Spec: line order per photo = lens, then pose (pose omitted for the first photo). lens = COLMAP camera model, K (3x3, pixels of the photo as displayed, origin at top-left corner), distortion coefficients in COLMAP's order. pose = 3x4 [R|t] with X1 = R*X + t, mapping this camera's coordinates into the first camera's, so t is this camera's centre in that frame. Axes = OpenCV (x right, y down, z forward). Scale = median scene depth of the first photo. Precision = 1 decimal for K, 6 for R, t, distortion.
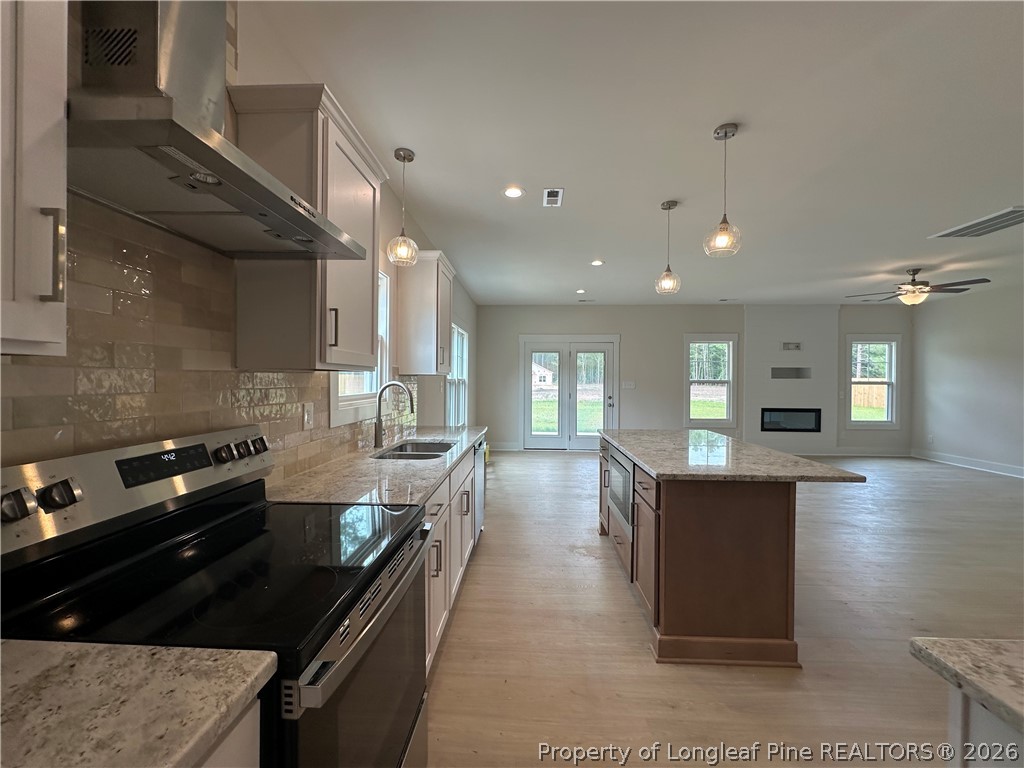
lens RADIAL K [[413.3, 0, 513.6], [0, 413.3, 385.7], [0, 0, 1]] dist [-0.002610, 0.000592]
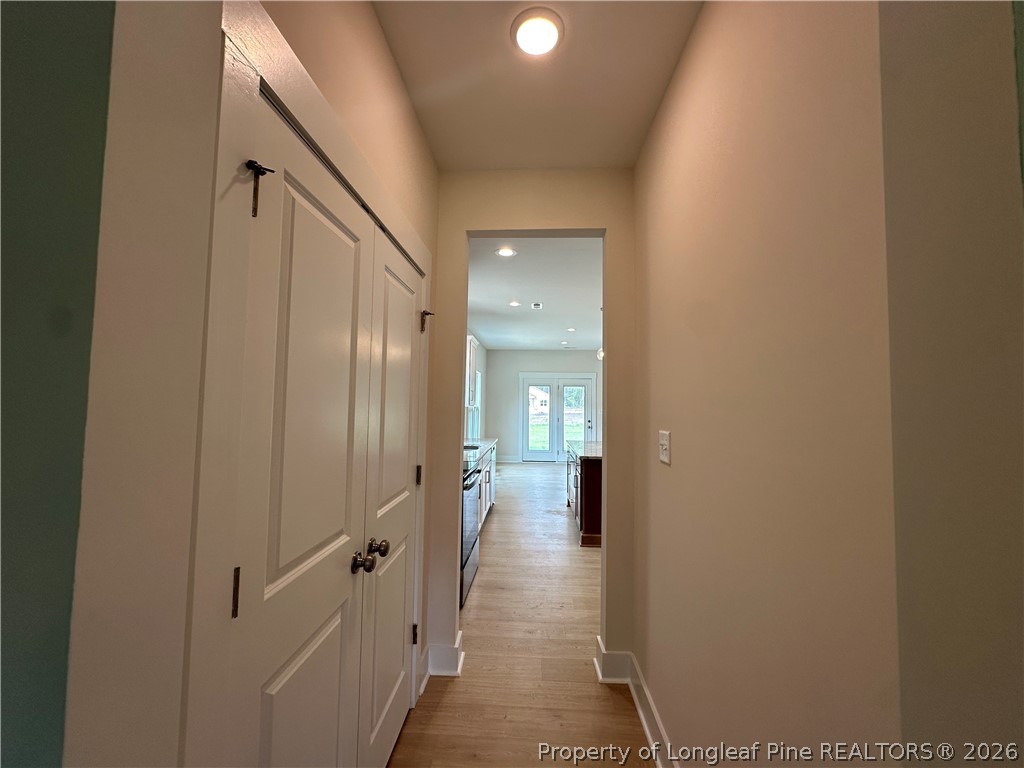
lens RADIAL K [[413.3, 0, 514.0], [0, 413.3, 384.0], [0, 0, 1]] dist [-0.002610, 0.000592]
pose [[0.999965, 0.007856, -0.002762, 0.002136], [-0.008010, 0.998121, -0.060749, -0.007844], [0.002280, 0.060769, 0.998149, -0.312365]]
